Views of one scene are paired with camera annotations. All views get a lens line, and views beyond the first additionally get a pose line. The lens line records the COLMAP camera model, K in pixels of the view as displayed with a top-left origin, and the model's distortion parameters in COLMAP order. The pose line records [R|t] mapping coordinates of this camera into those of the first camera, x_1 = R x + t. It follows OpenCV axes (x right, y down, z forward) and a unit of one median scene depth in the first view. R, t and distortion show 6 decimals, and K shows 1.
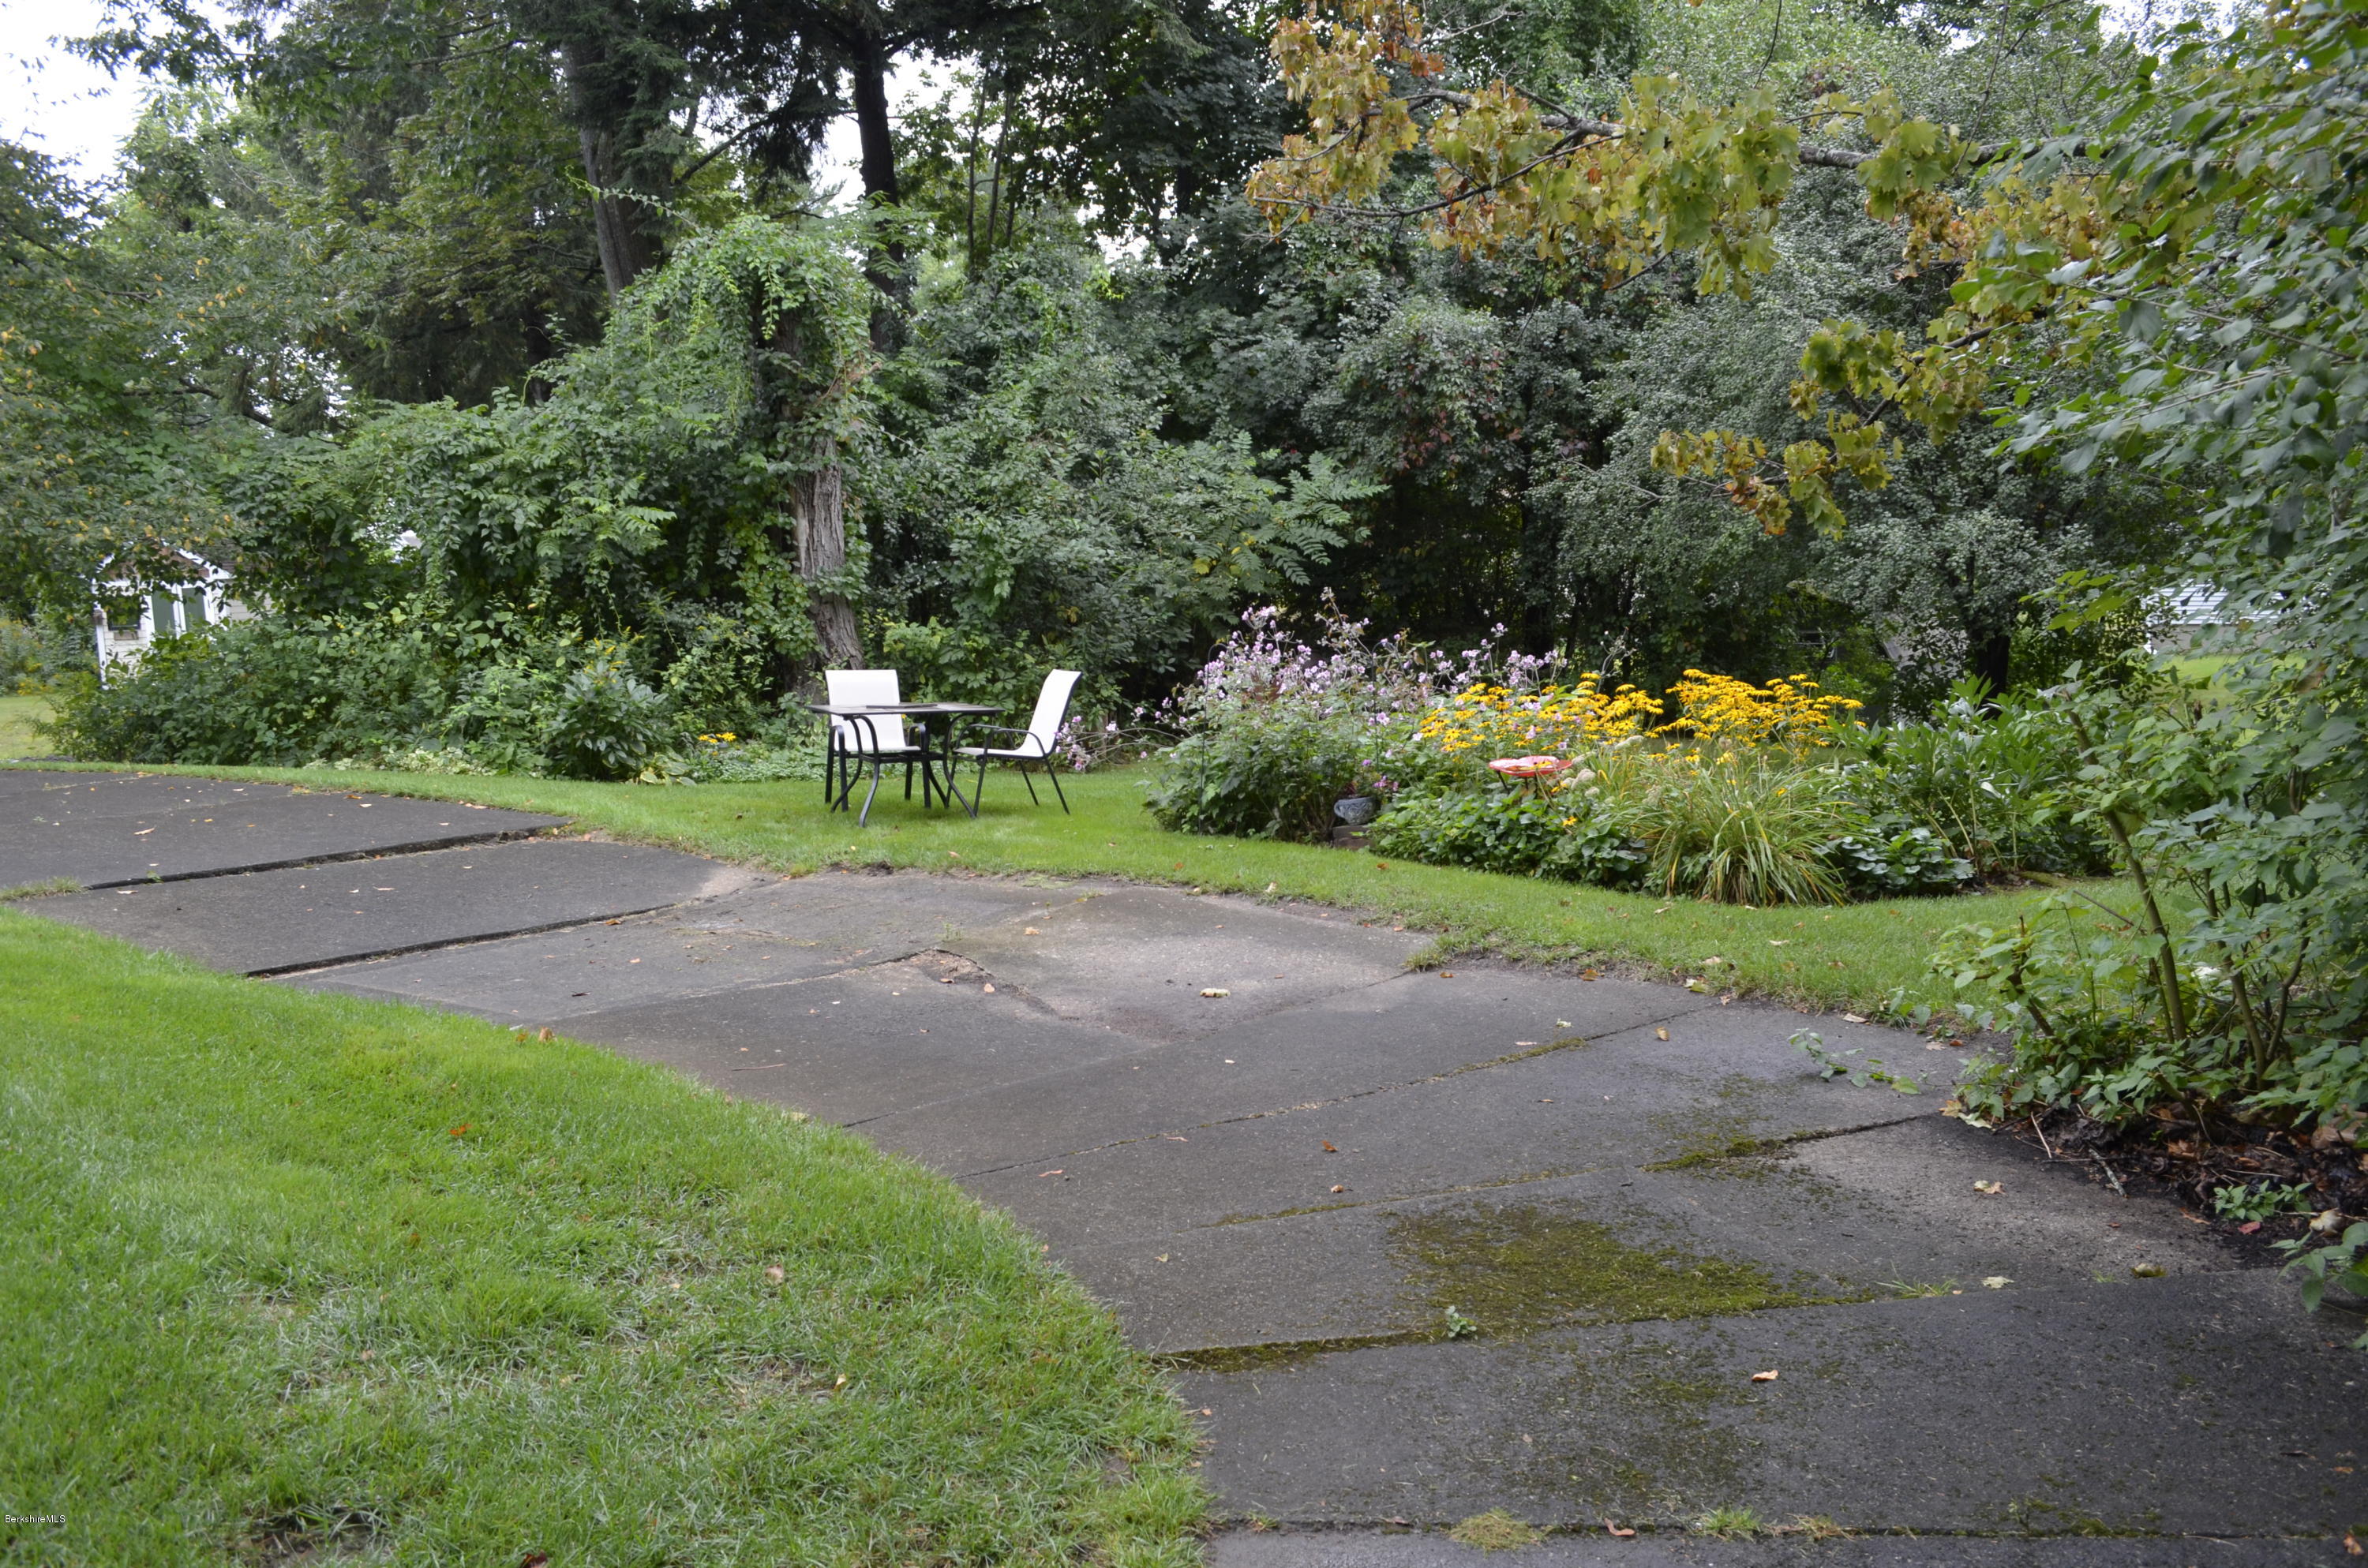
lens RADIAL K [[1850.0, 0, 1184.0], [0, 1850.0, 784.0], [0, 0, 1]] dist [0.000857, 0.002221]
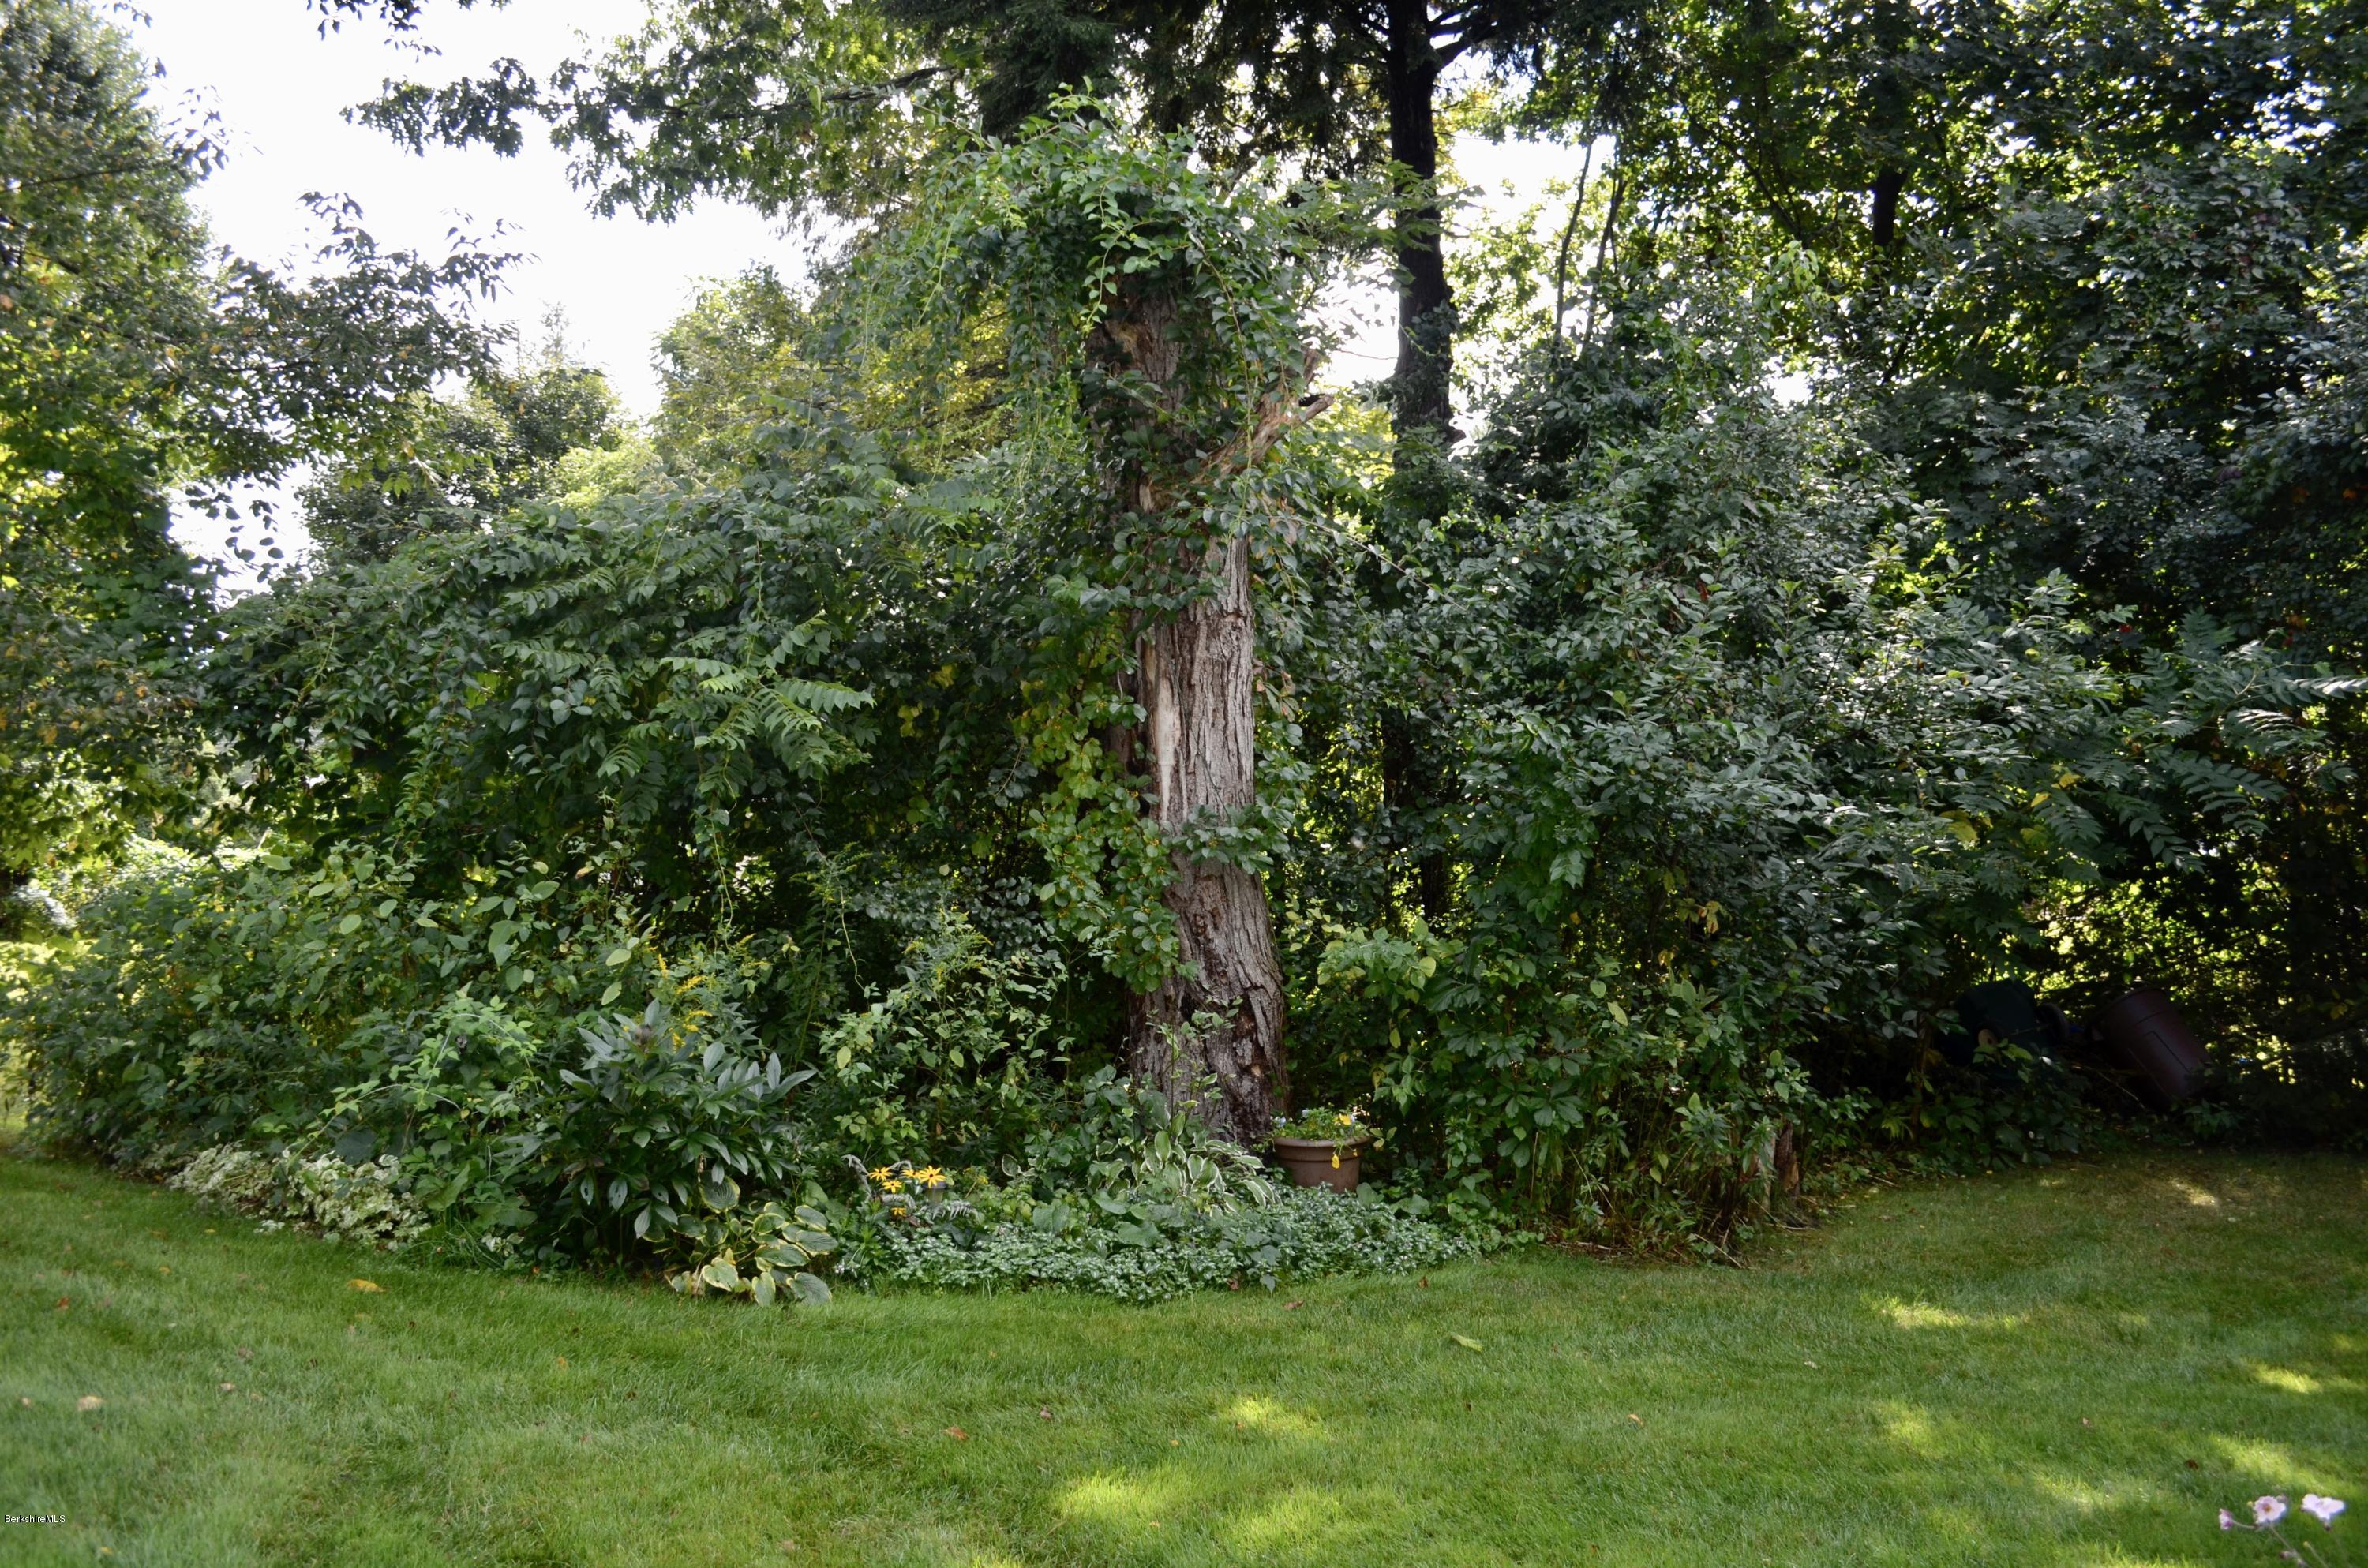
lens RADIAL K [[1850.0, 0, 1184.0], [0, 1850.0, 784.0], [0, 0, 1]] dist [0.000857, 0.002221]
pose [[0.951309, 0.032395, -0.306531, -0.047485], [-0.070475, 0.990980, -0.113986, -0.066511], [0.300073, 0.130038, 0.945011, 0.527088]]
